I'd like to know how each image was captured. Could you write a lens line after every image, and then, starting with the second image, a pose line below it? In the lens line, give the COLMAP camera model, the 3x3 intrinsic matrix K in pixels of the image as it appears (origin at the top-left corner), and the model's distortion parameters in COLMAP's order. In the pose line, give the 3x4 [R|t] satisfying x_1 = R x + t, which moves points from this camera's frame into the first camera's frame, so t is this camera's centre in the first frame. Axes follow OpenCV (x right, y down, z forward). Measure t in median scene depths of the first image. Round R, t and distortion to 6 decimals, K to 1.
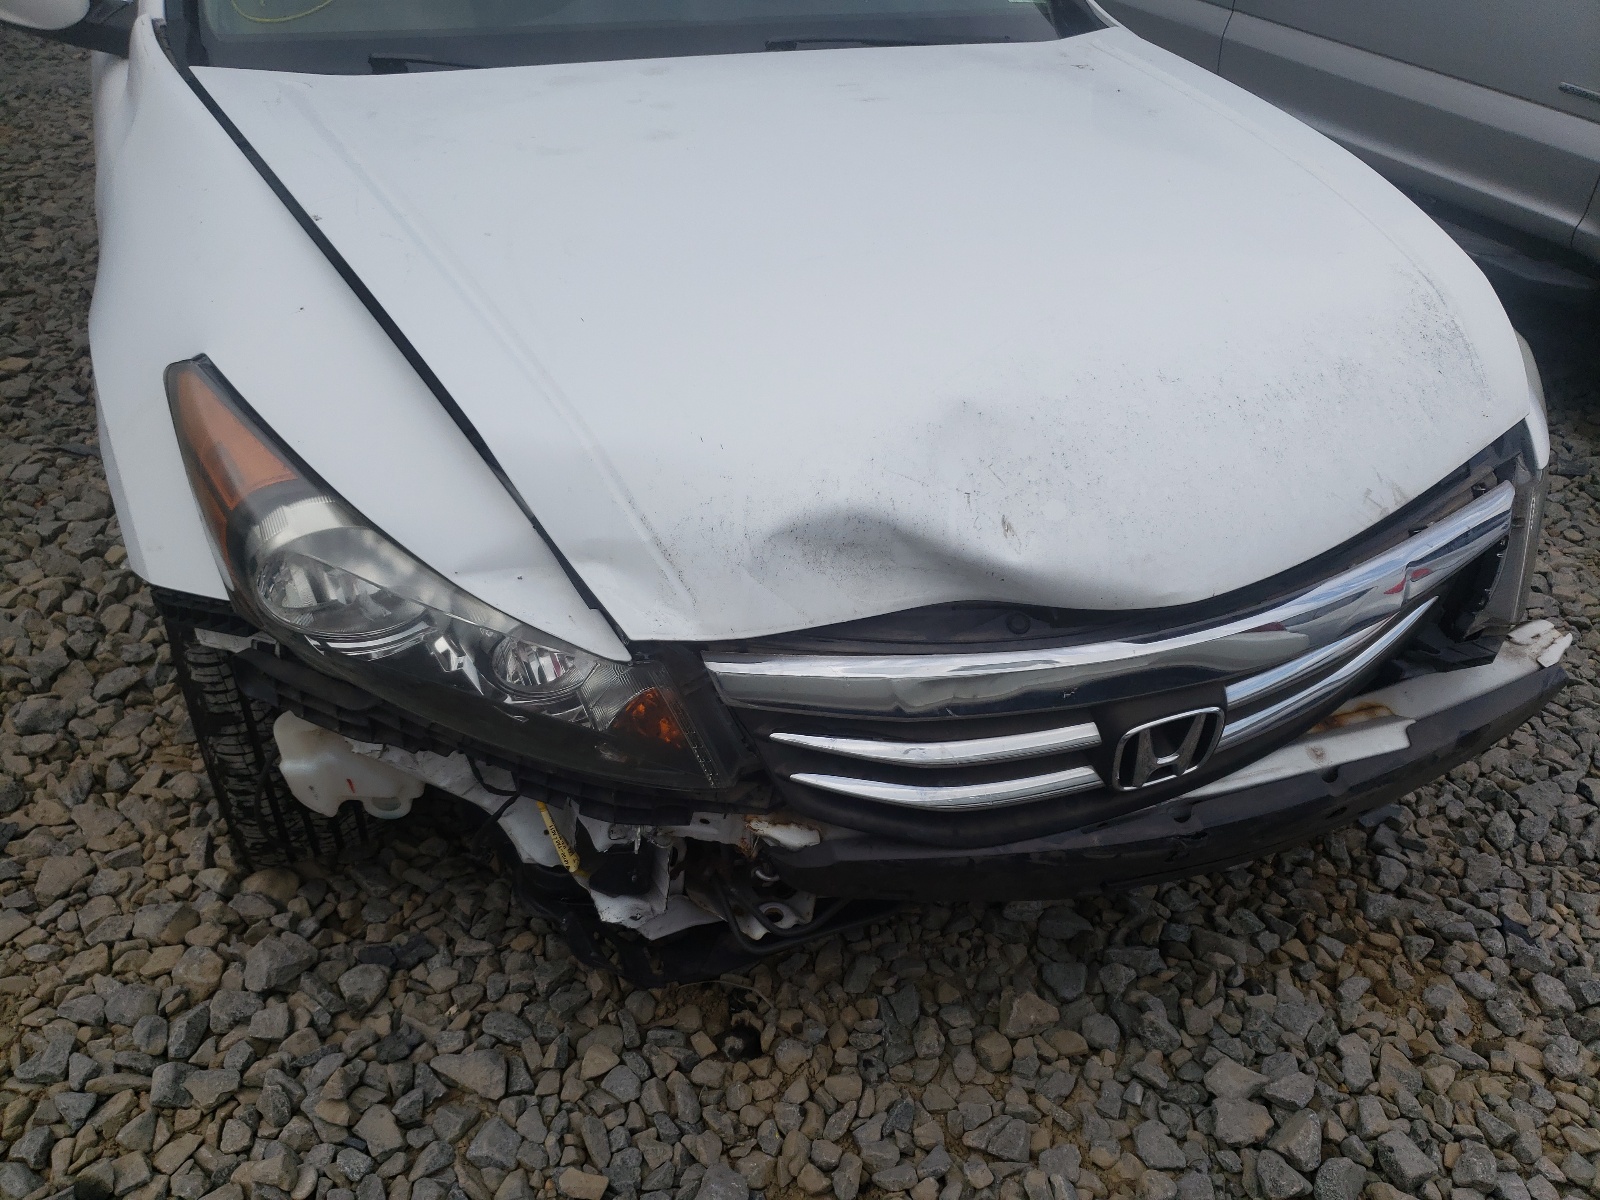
lens RADIAL K [[1277.6, 0, 800.0], [0, 1277.6, 600.0], [0, 0, 1]] dist [-0.043230, 0.068195]
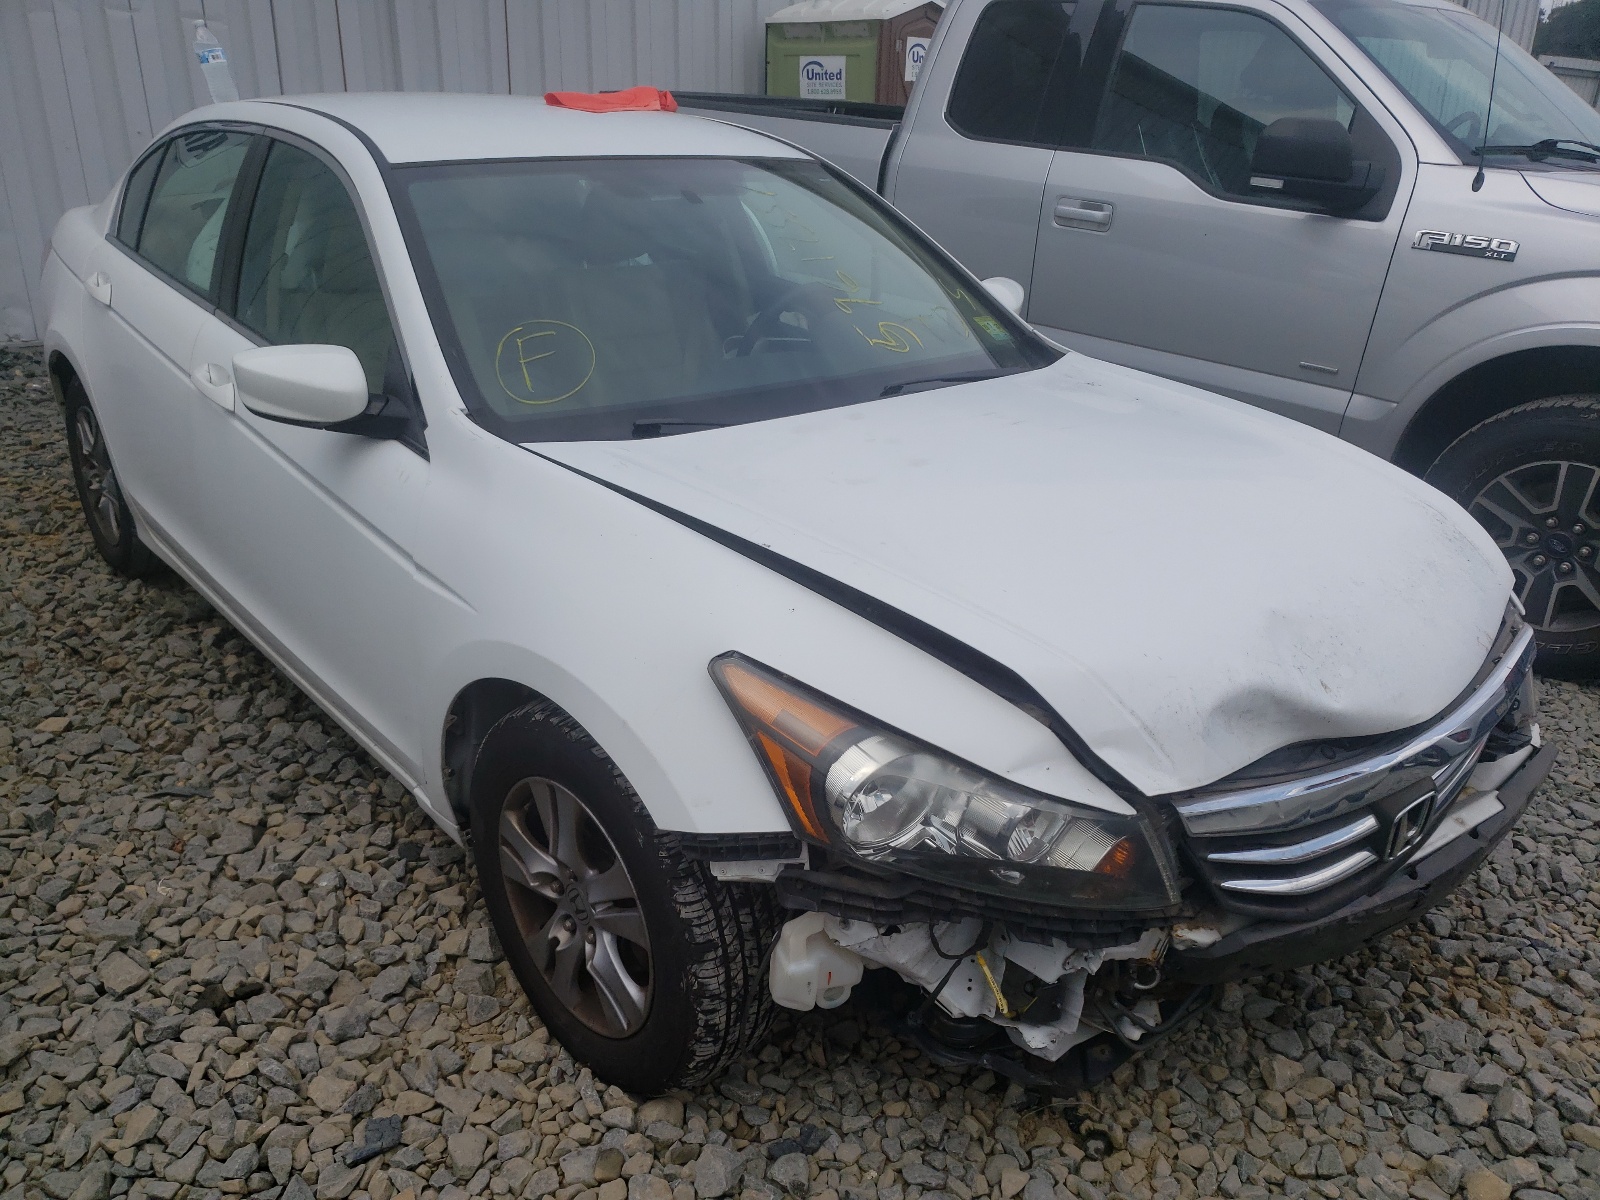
lens RADIAL K [[1214.2, 0, 800.0], [0, 1214.2, 600.0], [0, 0, 1]] dist [0.013466, -0.002956]
pose [[0.957040, -0.118833, 0.264488, -0.617351], [0.171728, 0.967272, -0.186800, 0.004969], [-0.233633, 0.224195, 0.946125, -0.193590]]
